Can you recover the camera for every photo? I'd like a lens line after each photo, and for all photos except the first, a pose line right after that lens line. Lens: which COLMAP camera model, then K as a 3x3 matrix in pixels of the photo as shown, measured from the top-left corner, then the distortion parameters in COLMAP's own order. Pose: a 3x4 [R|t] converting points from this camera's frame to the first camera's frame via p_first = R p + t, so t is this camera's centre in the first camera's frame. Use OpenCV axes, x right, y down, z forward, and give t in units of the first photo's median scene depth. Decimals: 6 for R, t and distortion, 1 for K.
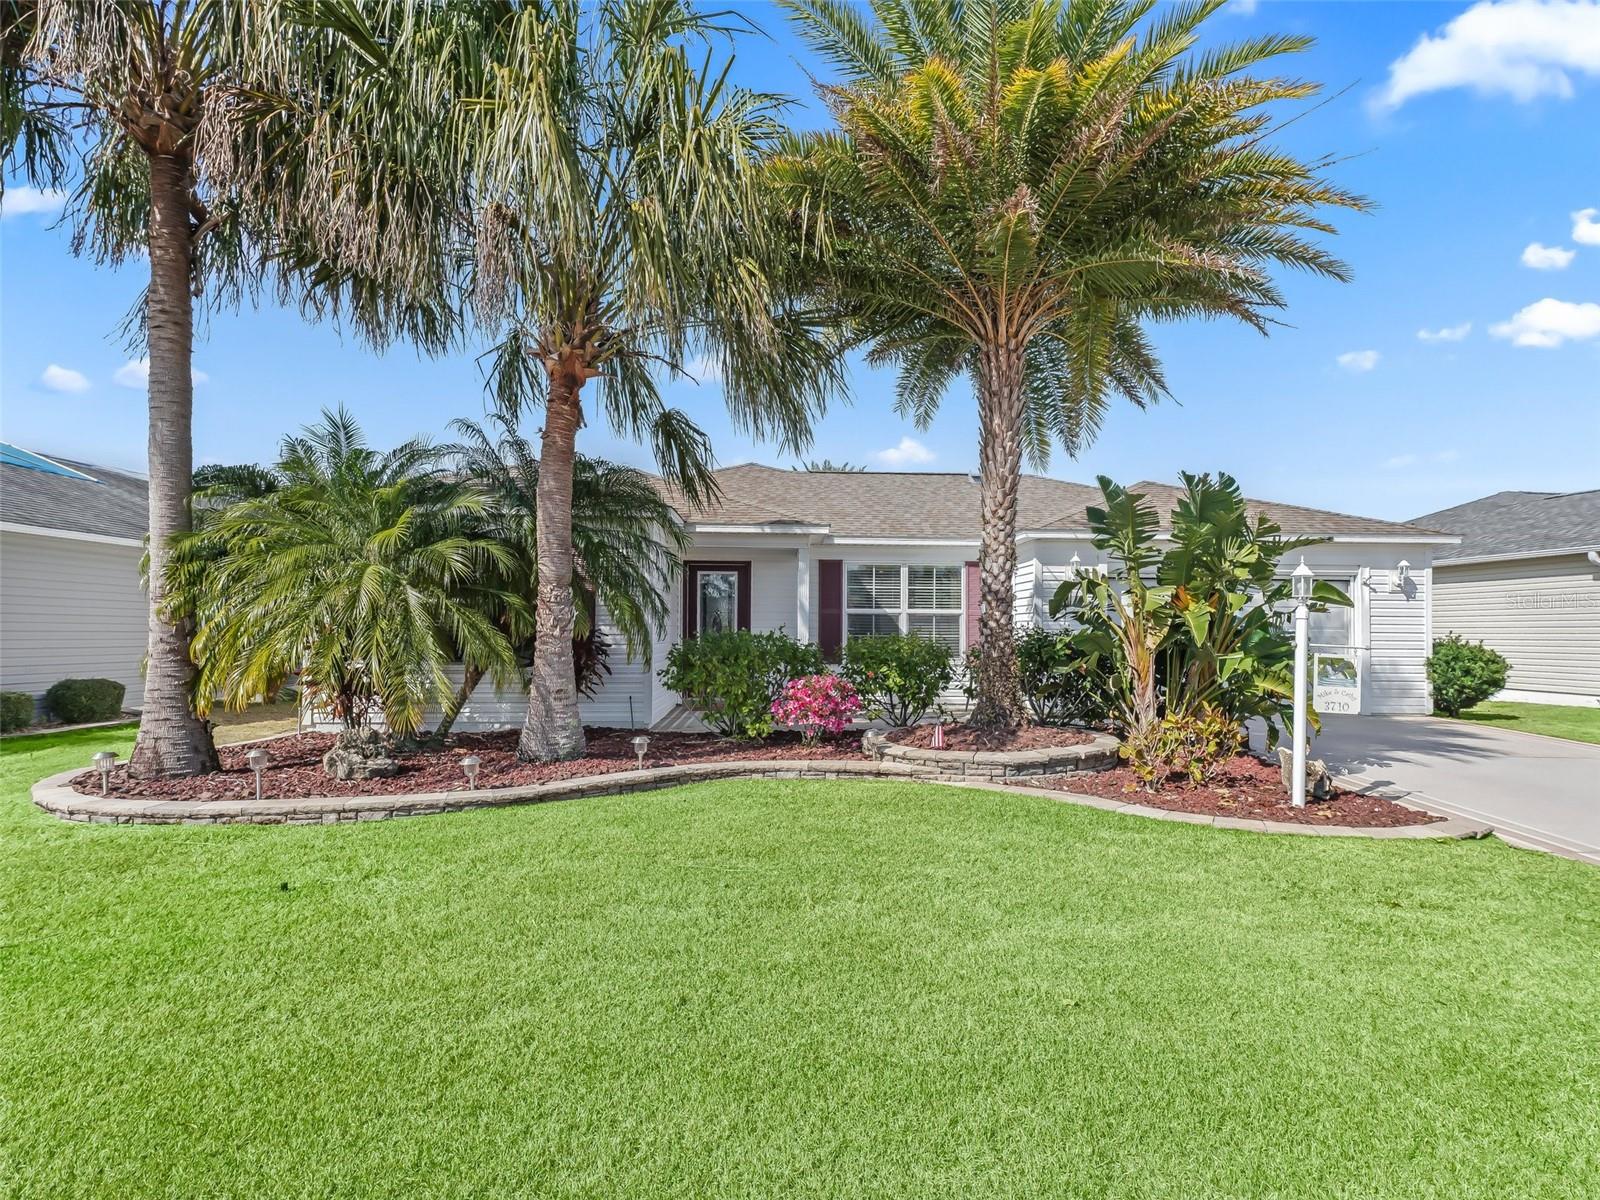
lens RADIAL K [[786.4, 0, 772.0], [0, 786.4, 622.8], [0, 0, 1]] dist [0.021753, -0.004496]
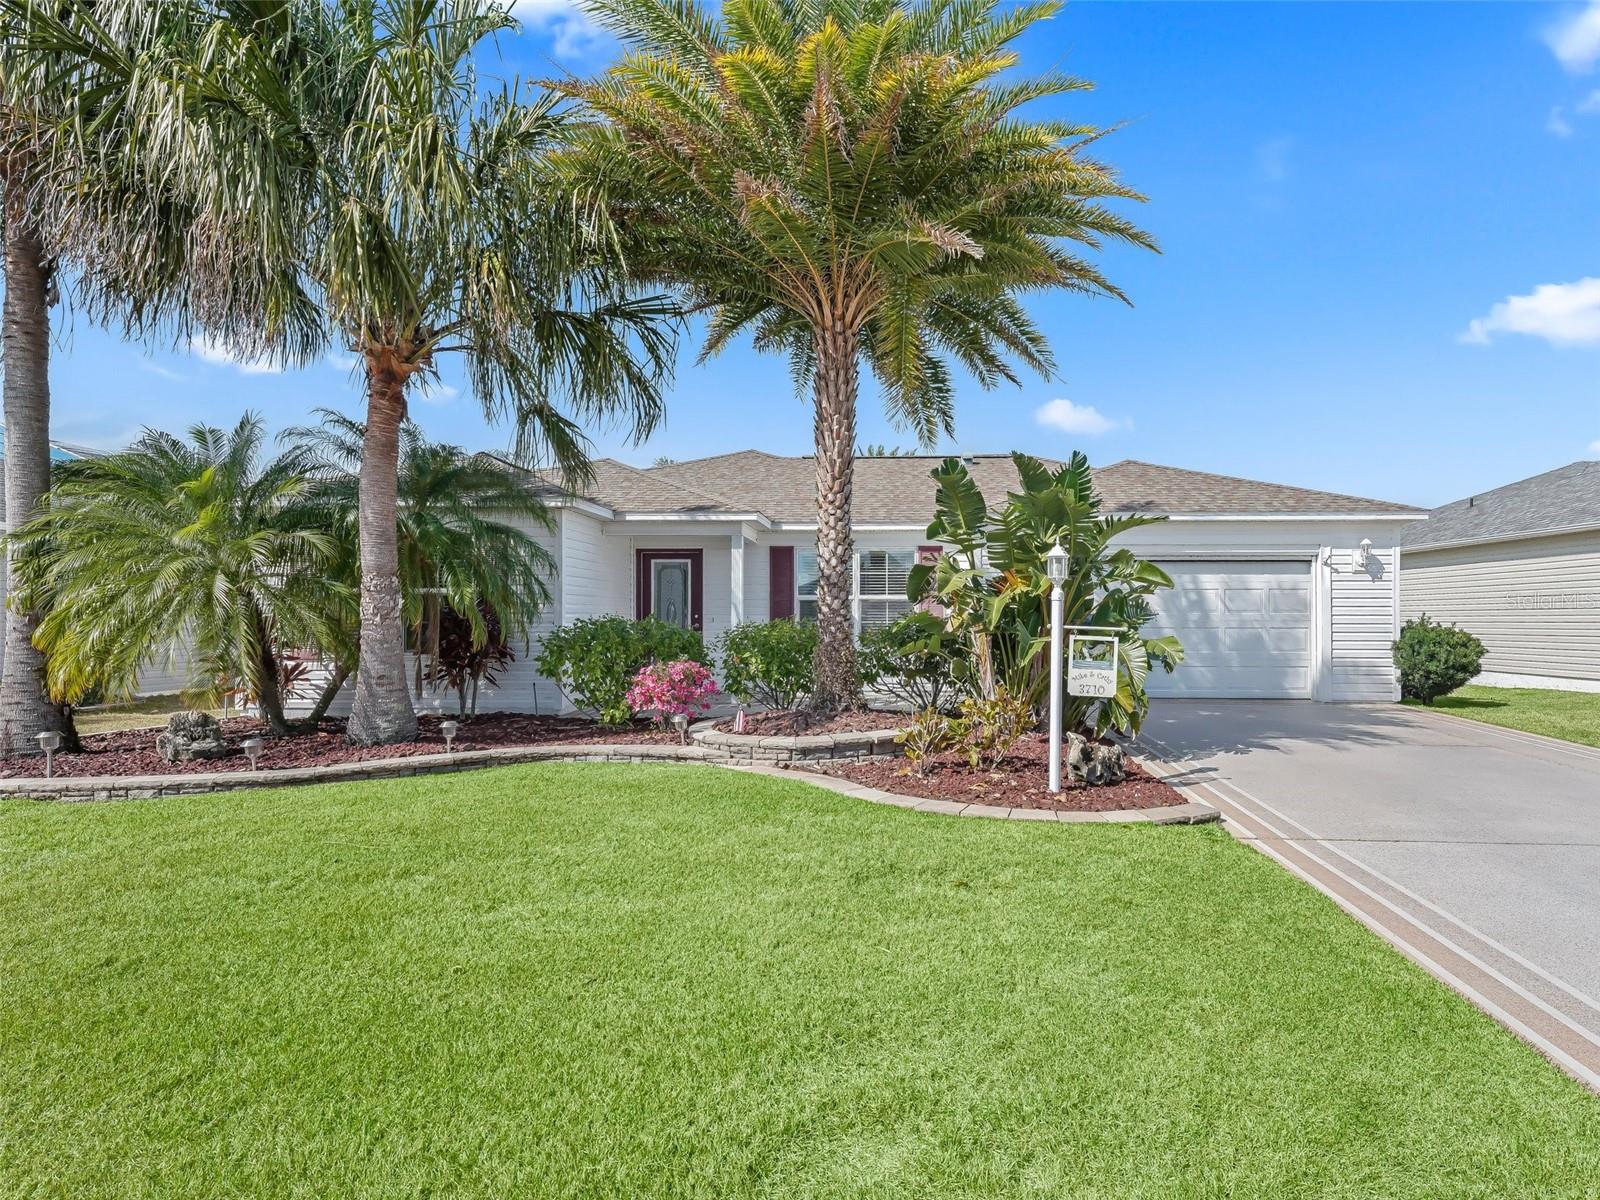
lens RADIAL K [[786.4, 0, 717.4], [0, 786.4, 616.5], [0, 0, 1]] dist [0.021753, -0.004496]
pose [[0.997312, -0.007197, -0.072920, 0.244607], [0.007748, 0.999944, 0.007271, 0.003347], [0.072863, -0.007816, 0.997311, -0.002984]]
